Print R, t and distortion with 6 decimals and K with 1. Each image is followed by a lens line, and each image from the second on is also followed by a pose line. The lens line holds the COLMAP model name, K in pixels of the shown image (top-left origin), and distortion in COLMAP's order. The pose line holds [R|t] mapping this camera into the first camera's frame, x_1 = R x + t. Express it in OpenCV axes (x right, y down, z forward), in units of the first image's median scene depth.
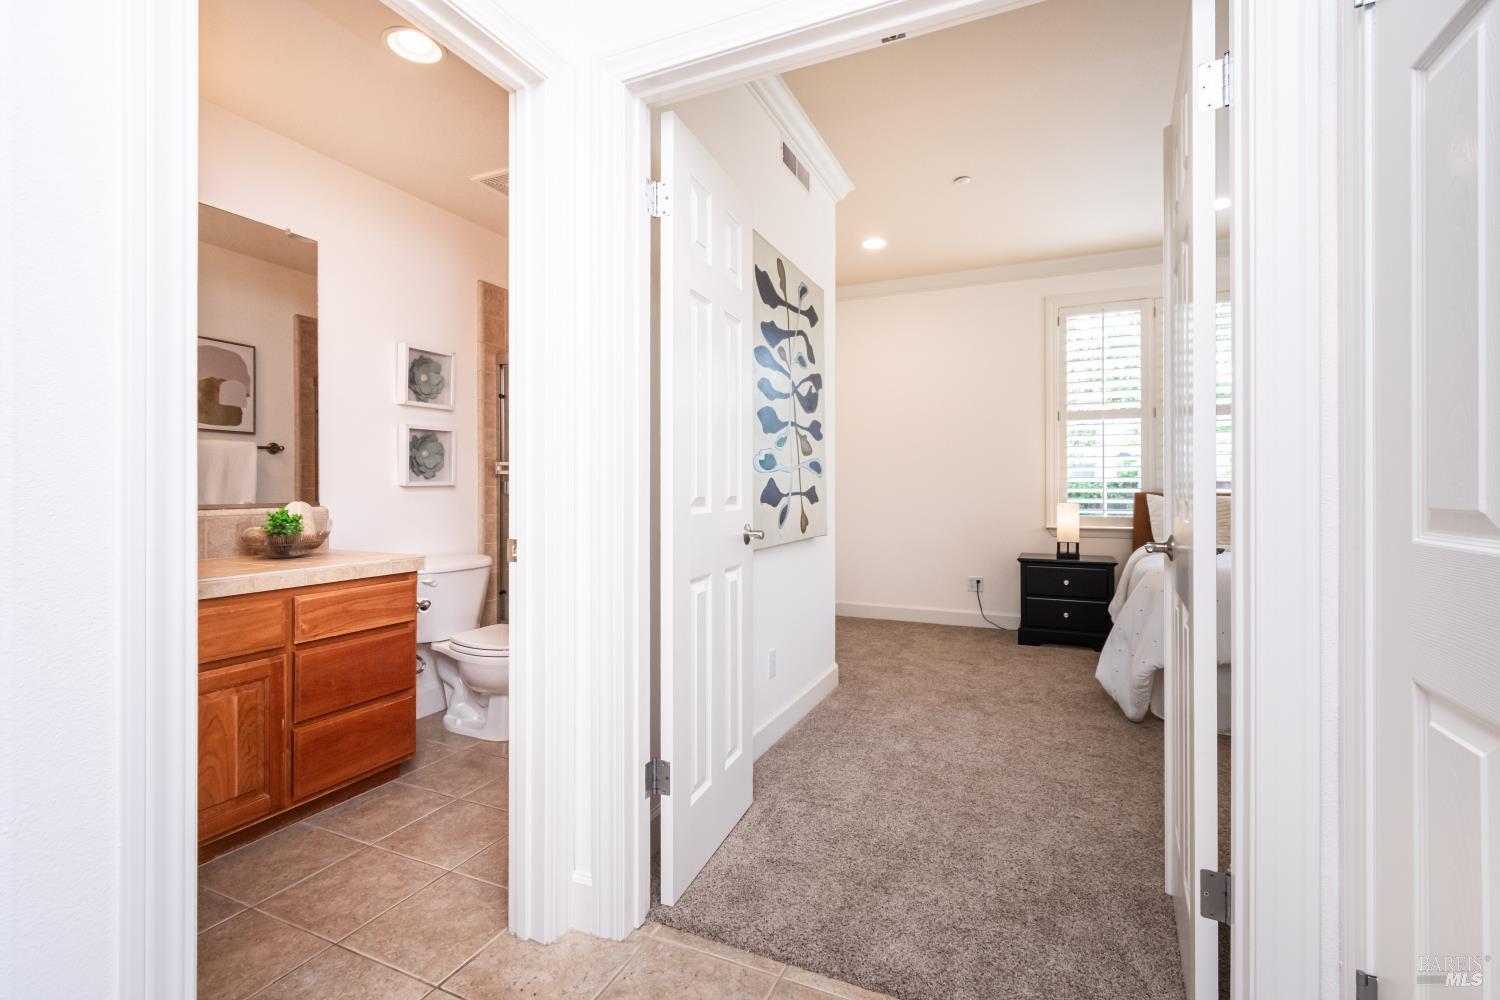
lens RADIAL K [[677.0, 0, 744.4], [0, 677.0, 486.7], [0, 0, 1]] dist [0.004725, -0.000169]
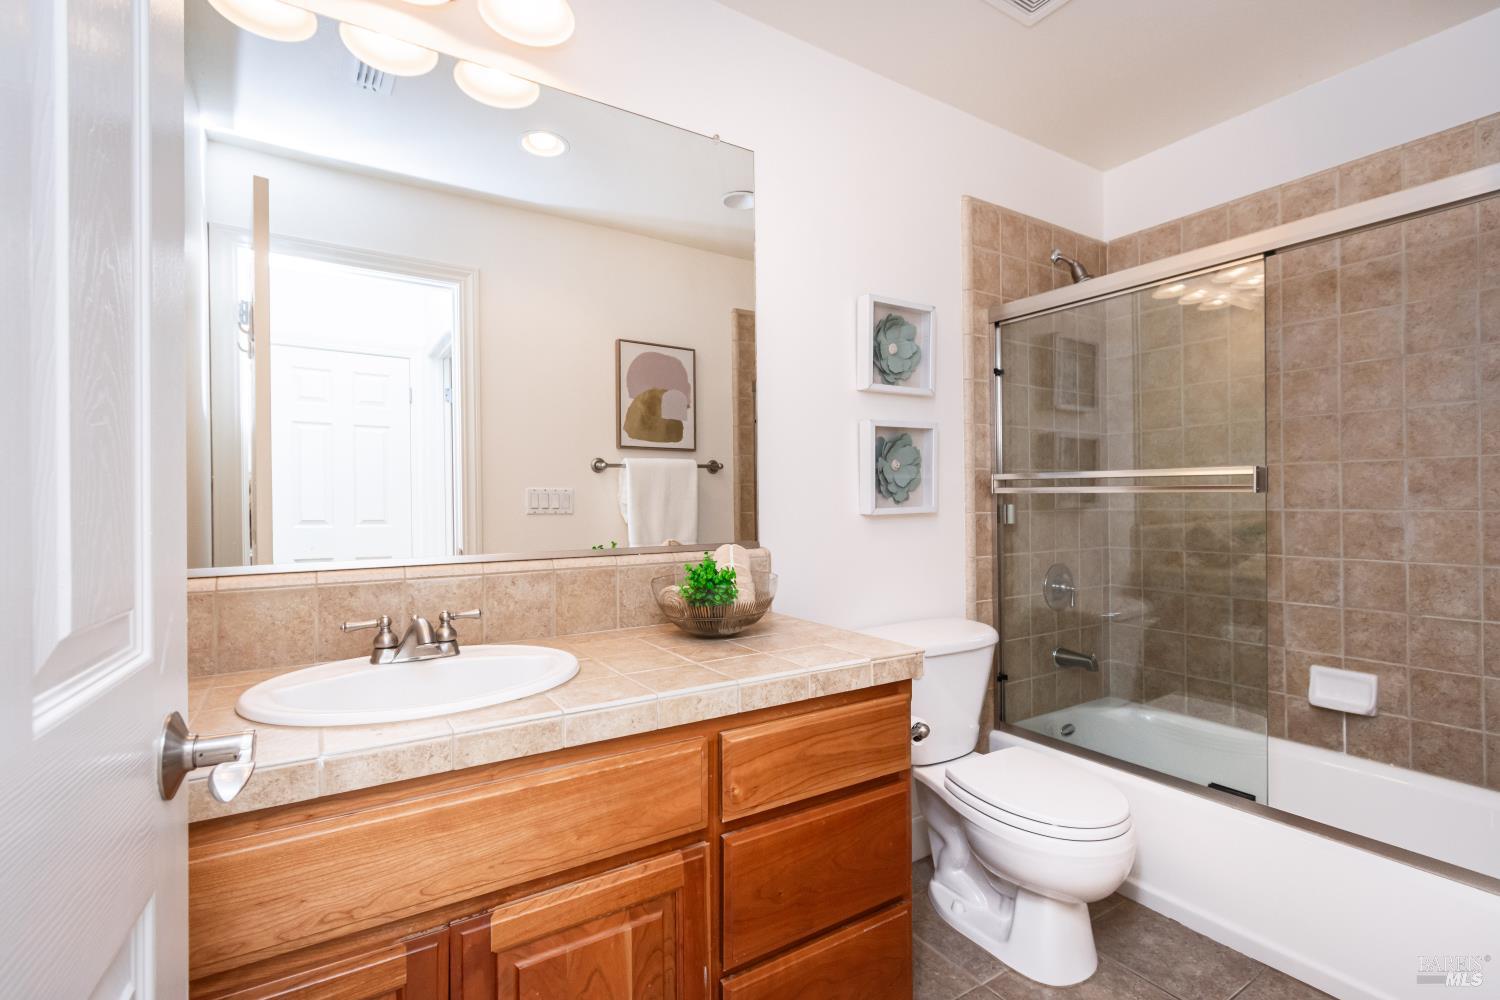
lens RADIAL K [[677.0, 0, 747.4], [0, 677.0, 501.8], [0, 0, 1]] dist [0.004725, -0.000169]
pose [[0.838562, -0.007332, -0.544757, -0.275427], [0.008222, 0.999966, -0.000804, -0.015893], [0.544745, -0.003805, 0.838593, 0.438956]]
